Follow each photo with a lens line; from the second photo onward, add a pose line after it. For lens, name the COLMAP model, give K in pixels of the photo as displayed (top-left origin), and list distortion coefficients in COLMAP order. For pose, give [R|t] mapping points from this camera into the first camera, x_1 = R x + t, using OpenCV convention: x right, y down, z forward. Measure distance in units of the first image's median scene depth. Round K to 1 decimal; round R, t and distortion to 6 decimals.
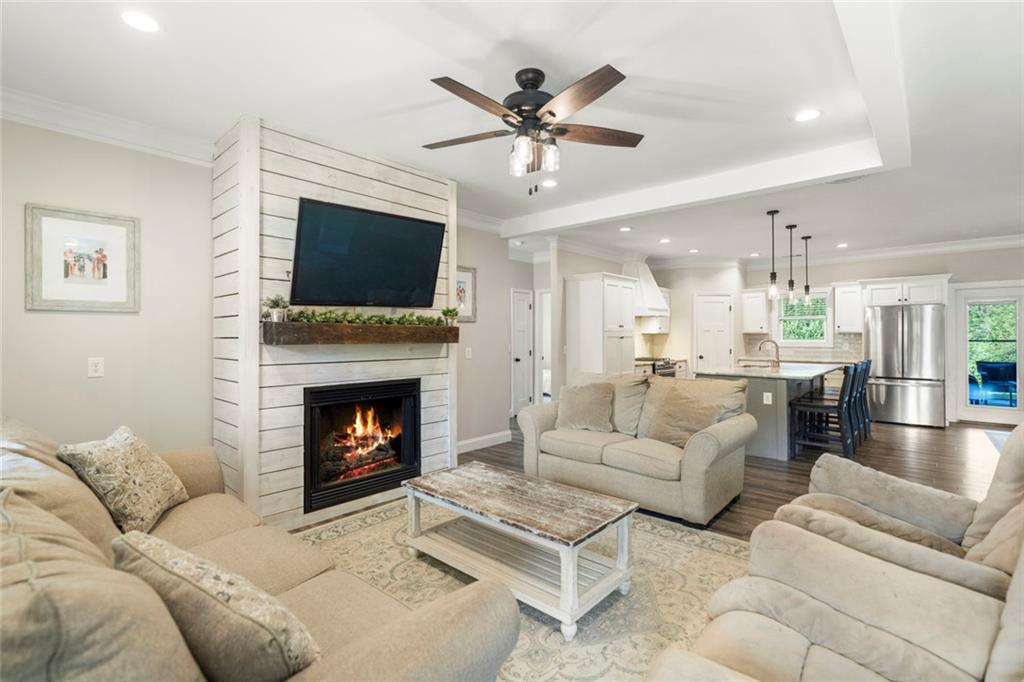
lens RADIAL K [[470.6, 0, 500.2], [0, 470.6, 324.3], [0, 0, 1]] dist [-0.002304, 0.002369]
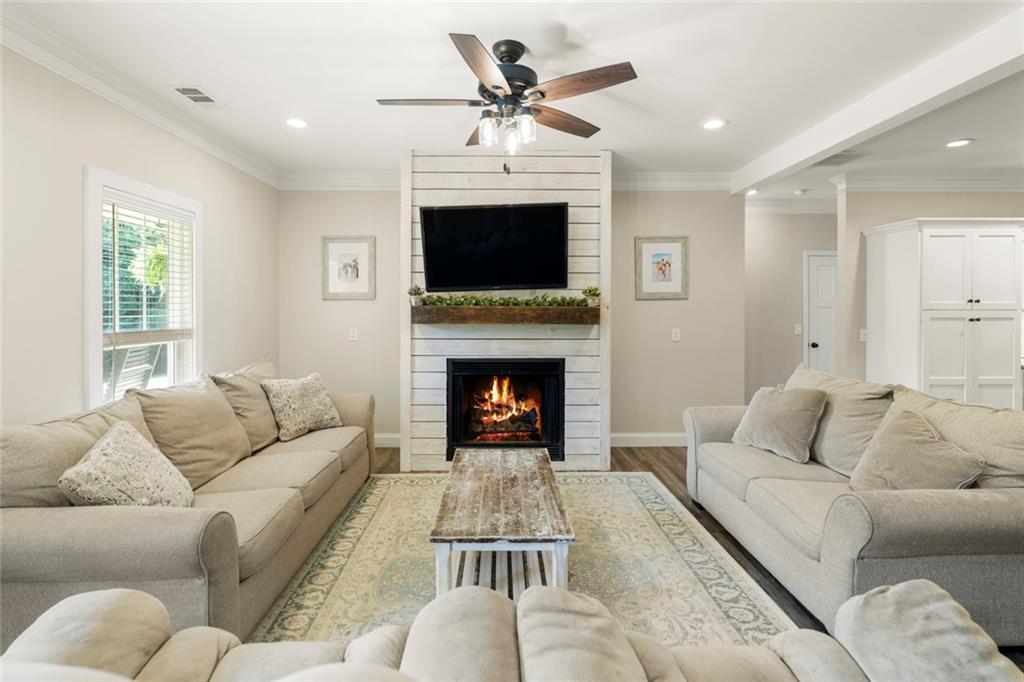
lens RADIAL K [[470.6, 0, 490.9], [0, 470.6, 298.7], [0, 0, 1]] dist [-0.002304, 0.002369]
pose [[0.672740, -0.010296, -0.739808, 0.526749], [0.016437, 0.999864, 0.001031, -0.018796], [0.739697, -0.012854, 0.672818, 0.237206]]
